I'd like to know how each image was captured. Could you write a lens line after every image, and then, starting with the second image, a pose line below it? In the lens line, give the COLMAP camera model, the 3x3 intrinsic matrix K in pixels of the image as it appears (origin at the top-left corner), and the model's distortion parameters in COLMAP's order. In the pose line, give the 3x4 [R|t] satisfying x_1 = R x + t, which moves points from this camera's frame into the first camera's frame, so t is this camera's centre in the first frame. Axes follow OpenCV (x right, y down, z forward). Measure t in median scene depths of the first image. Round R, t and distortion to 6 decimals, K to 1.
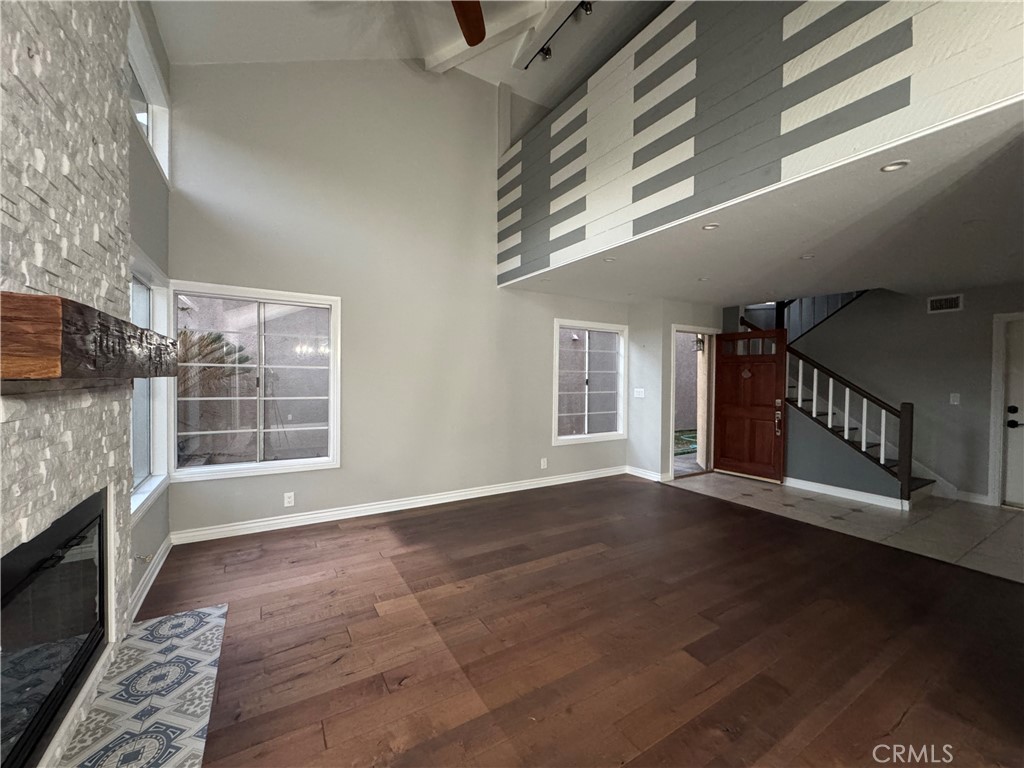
lens RADIAL K [[410.1, 0, 512.2], [0, 410.1, 383.3], [0, 0, 1]] dist [0.000051, -0.000075]
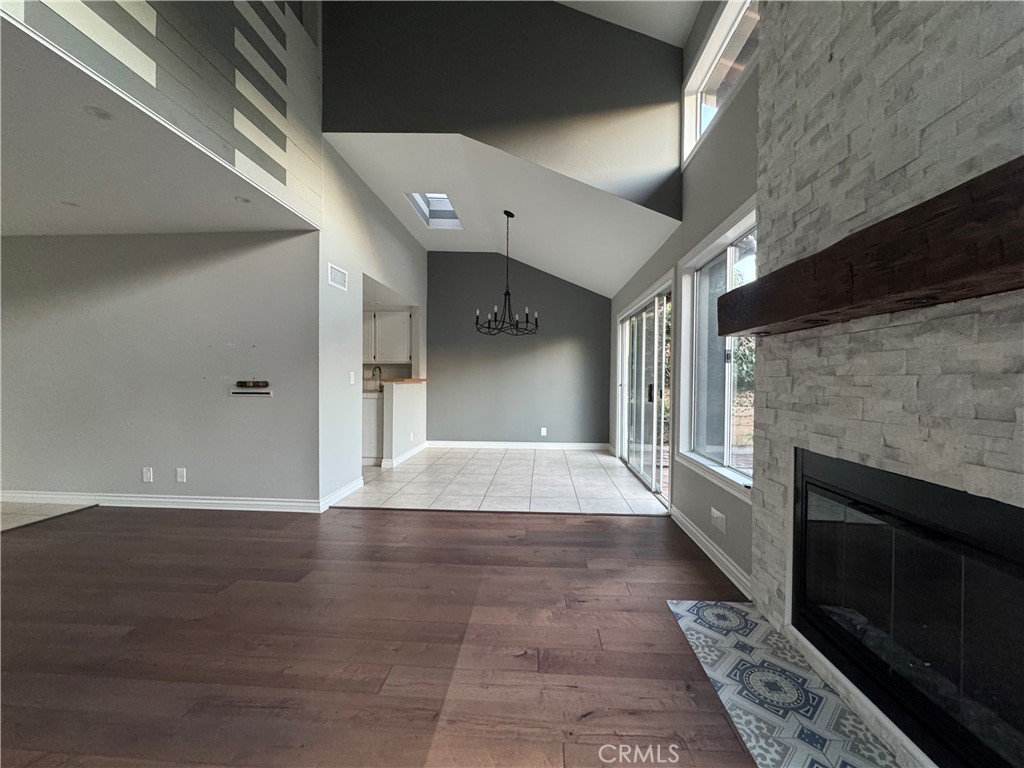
lens RADIAL K [[410.1, 0, 512.2], [0, 410.1, 383.3], [0, 0, 1]] dist [0.000051, -0.000075]
pose [[-0.816849, -0.024486, 0.576331, -0.784152], [-0.006339, 0.999419, 0.033478, -0.018189], [-0.576817, 0.023693, -0.816530, 1.779290]]
